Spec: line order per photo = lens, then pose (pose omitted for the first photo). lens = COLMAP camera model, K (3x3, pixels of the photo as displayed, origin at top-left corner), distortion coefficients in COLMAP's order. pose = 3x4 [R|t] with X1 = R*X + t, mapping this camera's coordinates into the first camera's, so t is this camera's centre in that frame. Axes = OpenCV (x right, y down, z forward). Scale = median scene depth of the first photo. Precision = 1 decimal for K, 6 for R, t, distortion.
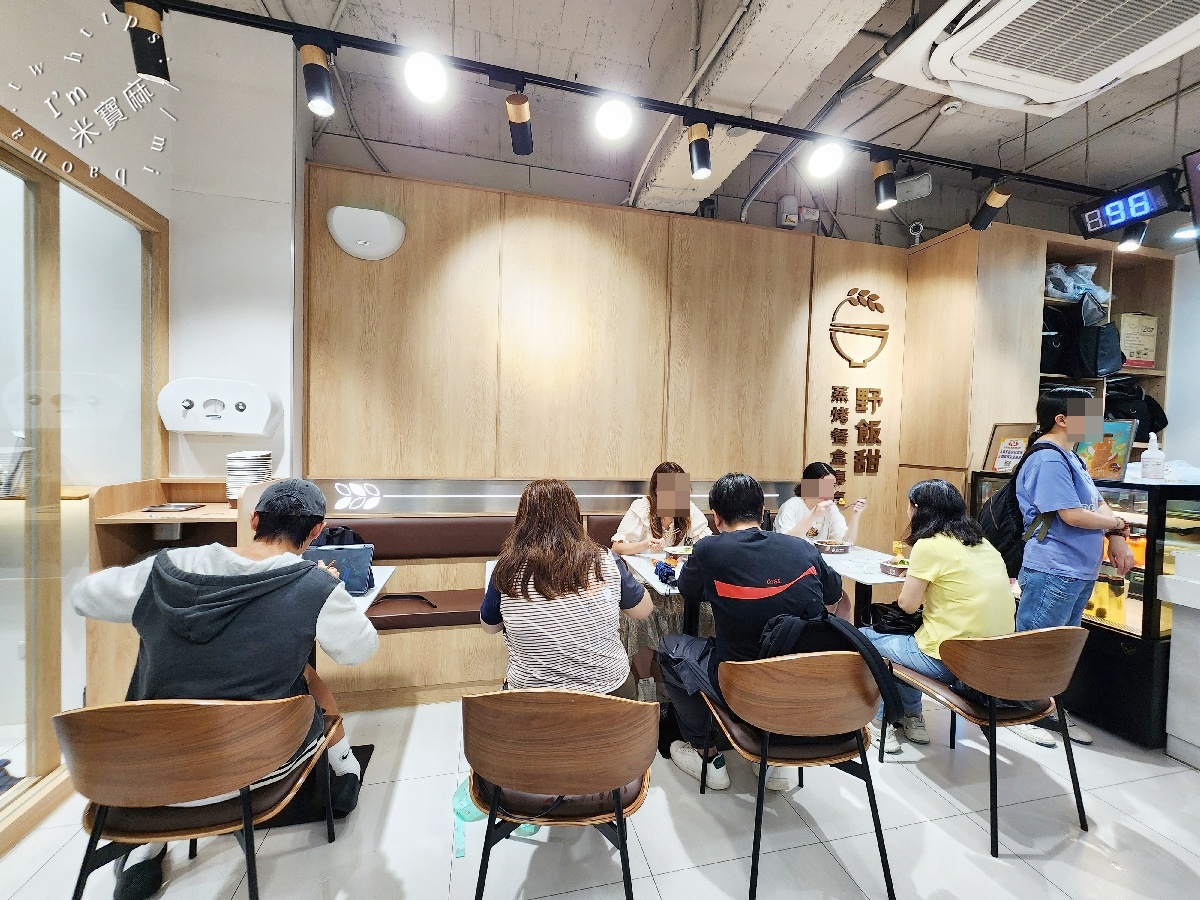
lens RADIAL K [[488.9, 0, 598.3], [0, 488.9, 458.6], [0, 0, 1]] dist [0.000818, 0.000007]
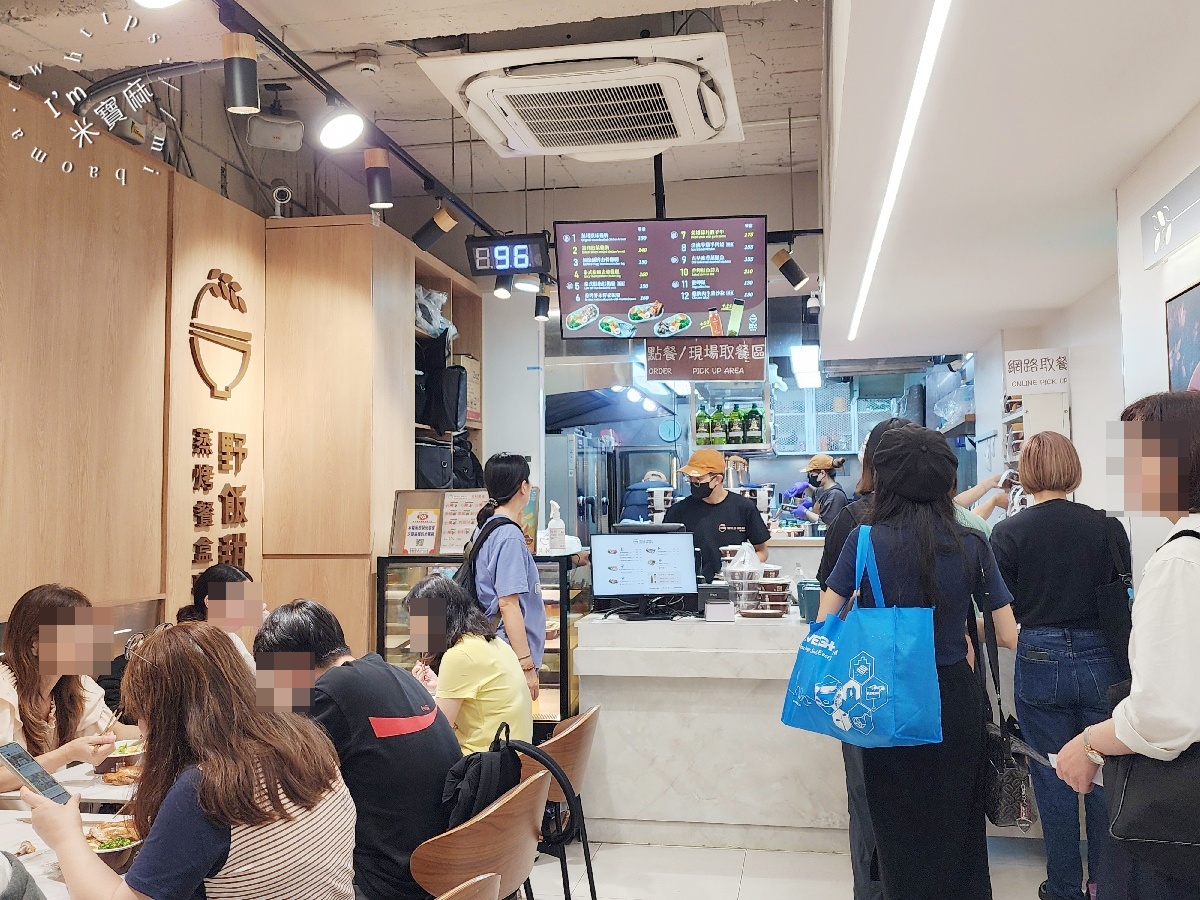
lens RADIAL K [[1102.6, 0, 600.0], [0, 1102.6, 450.0], [0, 0, 1]] dist [0.007681, 0.001002]
pose [[0.400918, 0.012288, 0.916032, -0.538118], [0.059543, 0.997446, -0.039440, -0.042973], [-0.914177, 0.070355, 0.399162, 0.037264]]
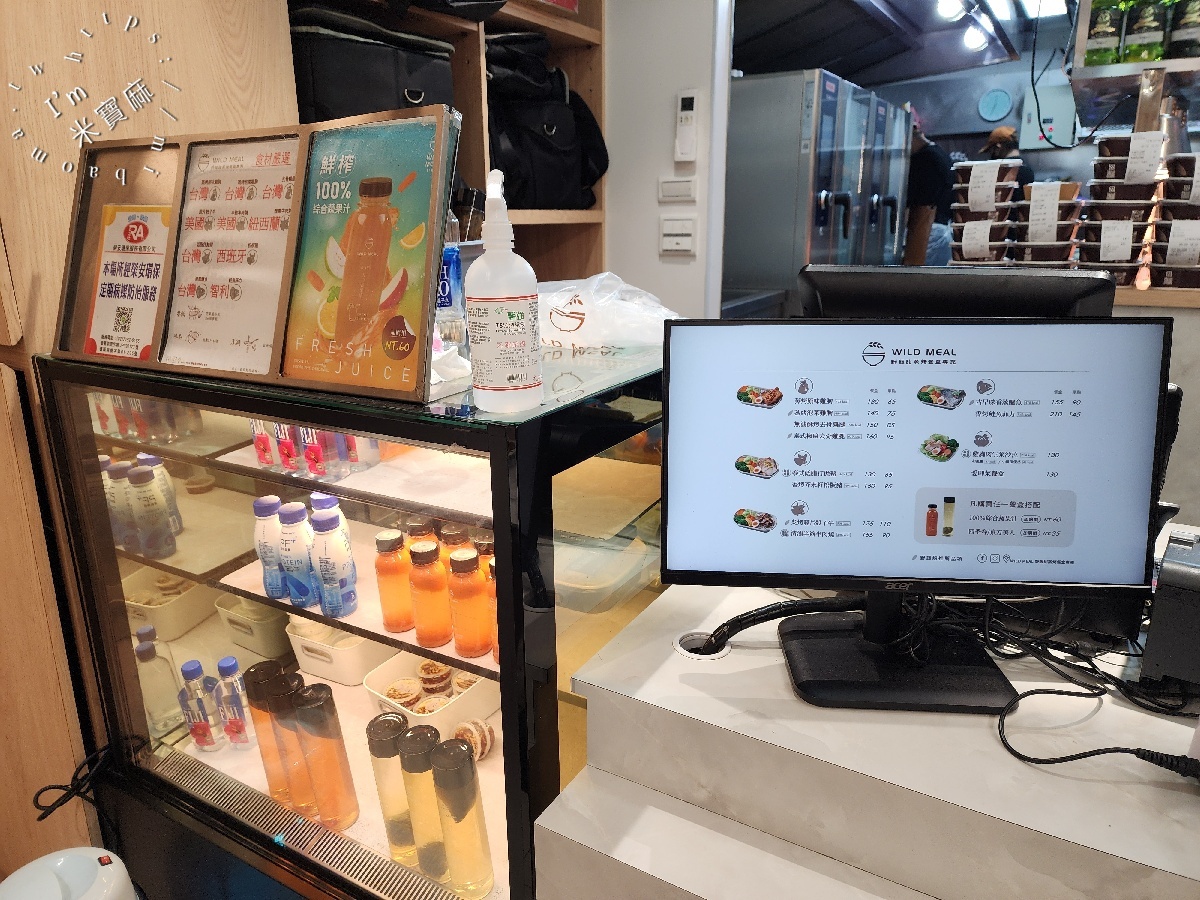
lens RADIAL K [[822.8, 0, 597.1], [0, 822.8, 410.2], [0, 0, 1]] dist [0.004287, 0.000429]
pose [[0.693971, -0.199259, 0.691882, 0.608510], [0.057683, 0.973240, 0.222431, -0.019480], [-0.717689, -0.114451, 0.686895, 0.481336]]
